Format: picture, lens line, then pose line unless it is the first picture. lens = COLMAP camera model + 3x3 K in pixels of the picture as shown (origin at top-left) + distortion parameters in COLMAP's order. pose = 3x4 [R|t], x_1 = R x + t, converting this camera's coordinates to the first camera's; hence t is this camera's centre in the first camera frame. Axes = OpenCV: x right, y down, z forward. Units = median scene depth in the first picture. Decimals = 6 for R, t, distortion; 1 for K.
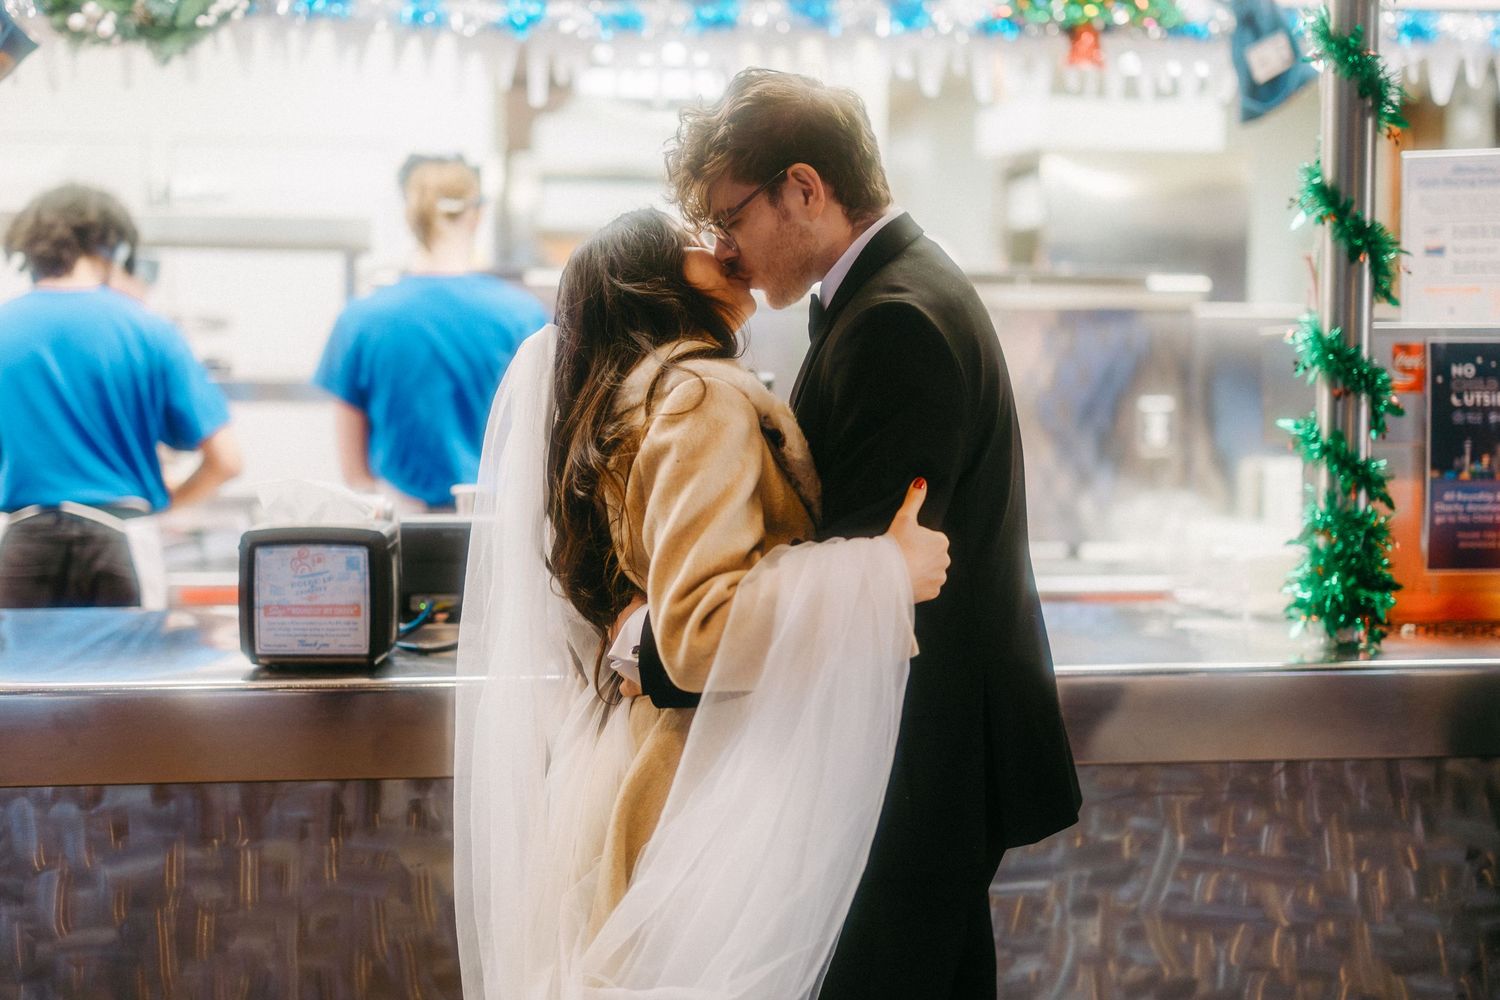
lens RADIAL K [[2276.5, 0, 750.2], [0, 2276.5, 499.6], [0, 0, 1]] dist [0.021876, 0.000000]
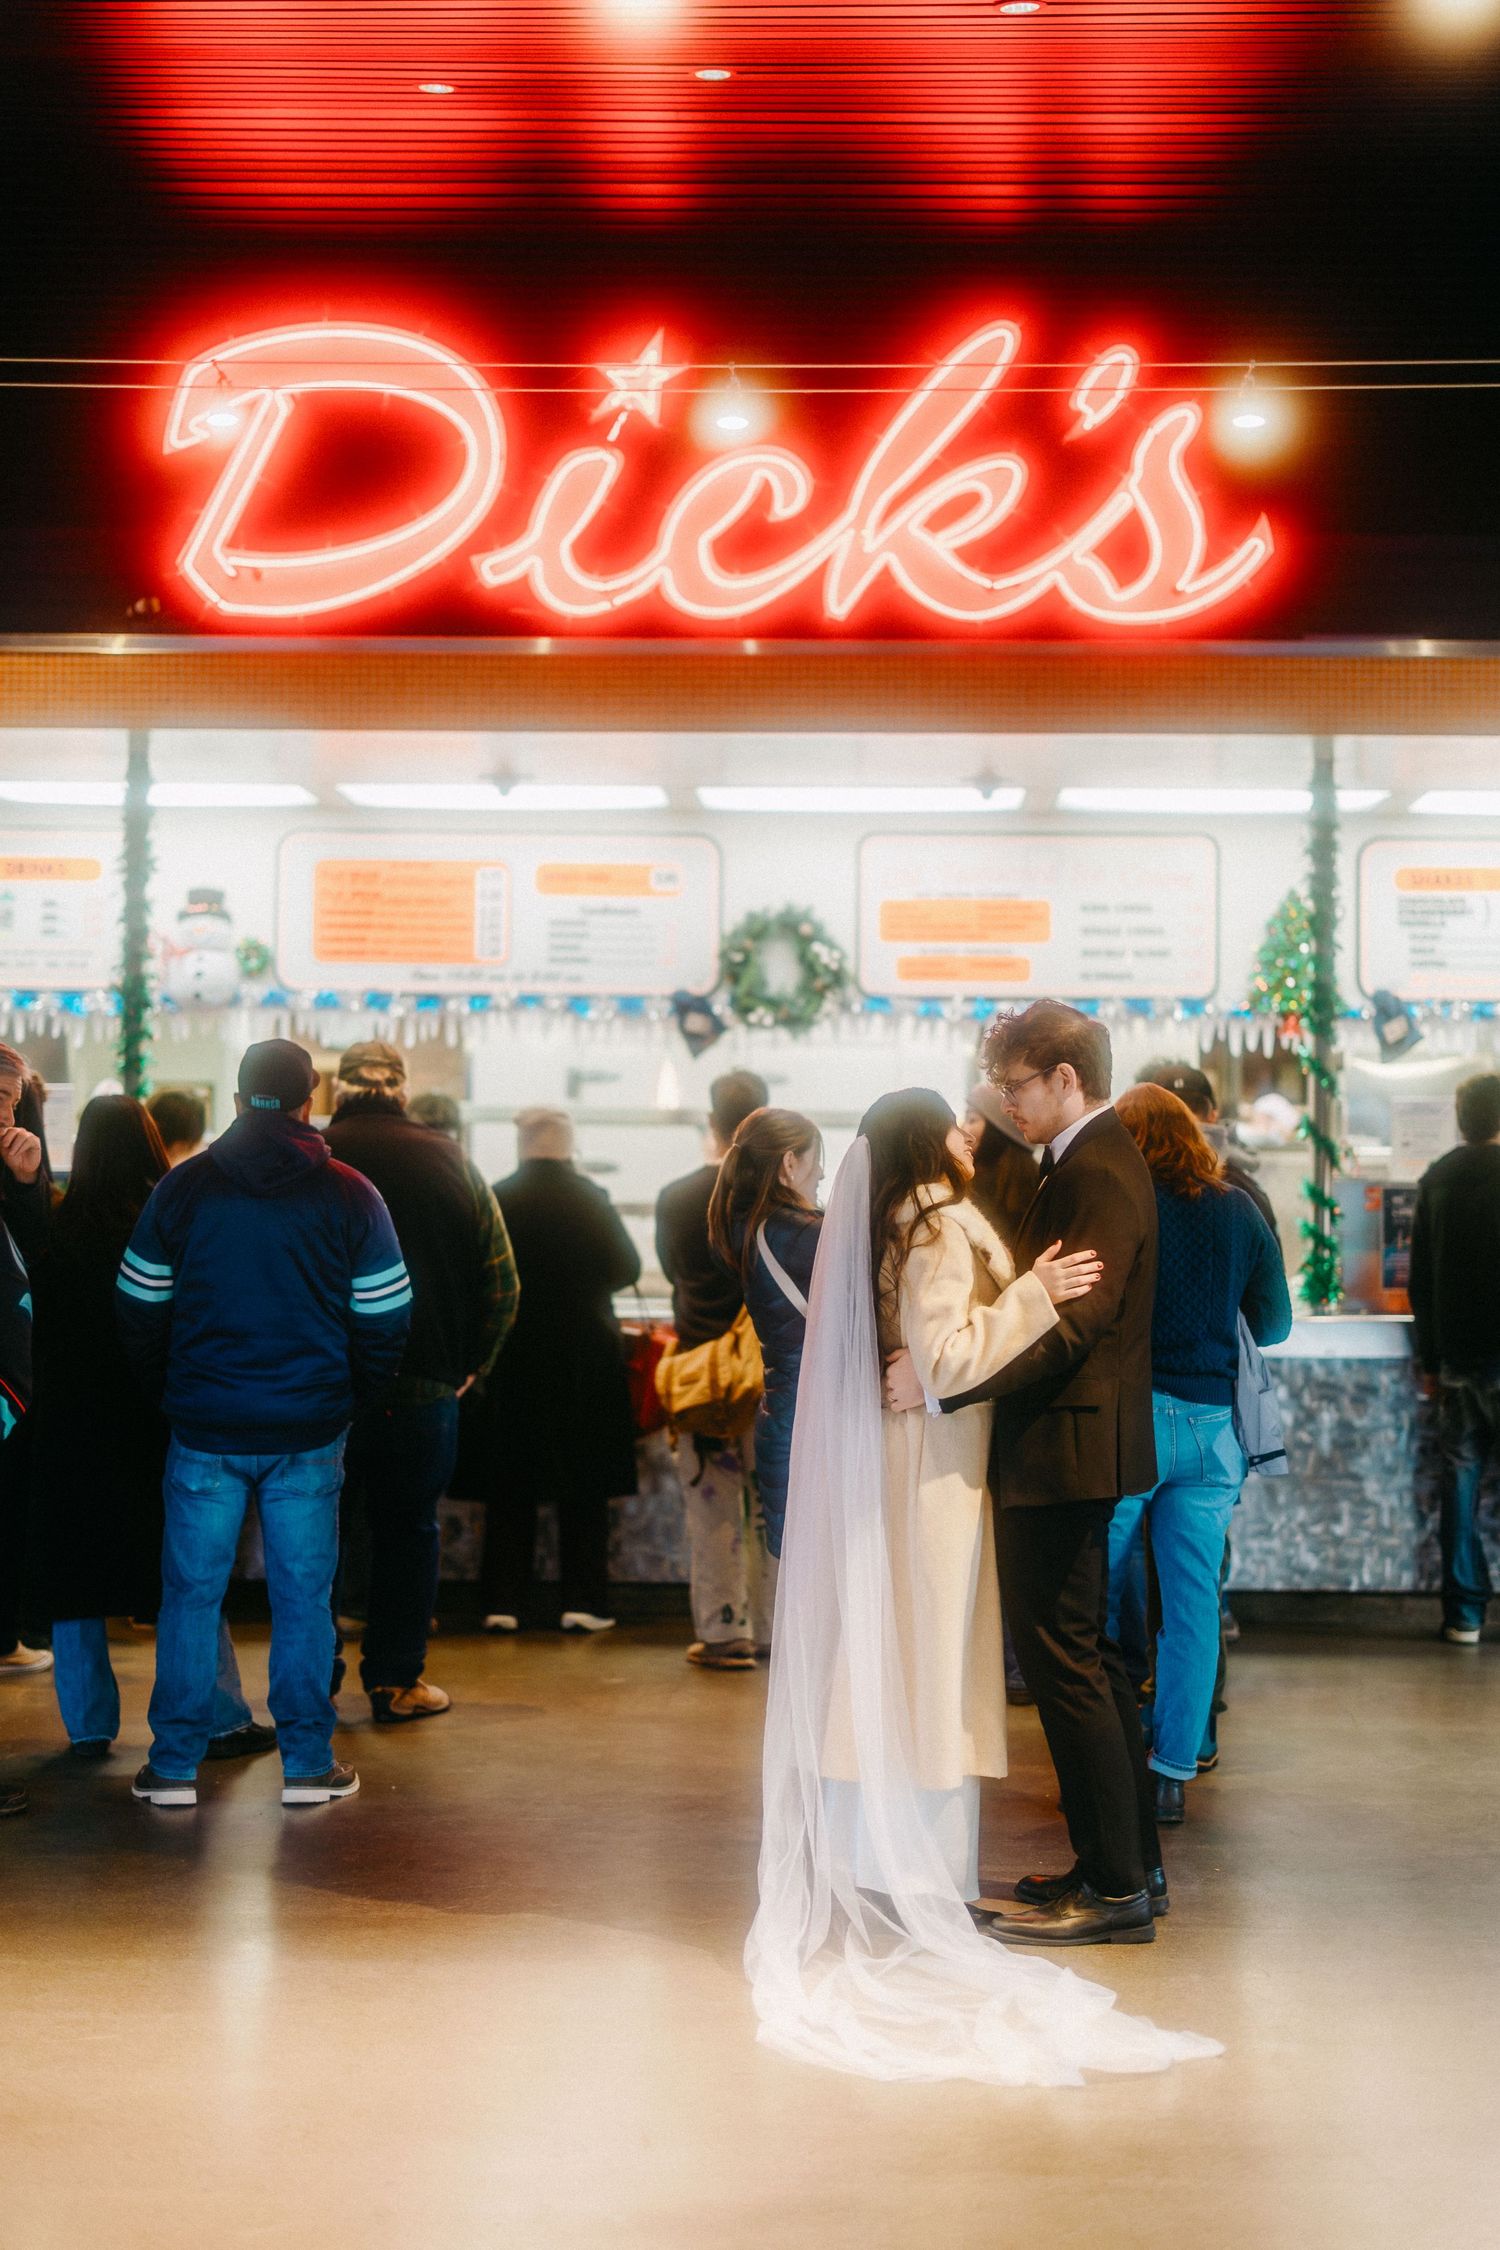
lens RADIAL K [[3414.8, 0, 750.4], [0, 3414.8, 1126.3], [0, 0, 1]] dist [0.021876, 0.000000]
pose [[0.987072, 0.002704, -0.160254, 0.162240], [-0.016158, 0.996443, -0.082709, 0.118017], [0.159461, 0.084229, 0.983605, -1.788866]]
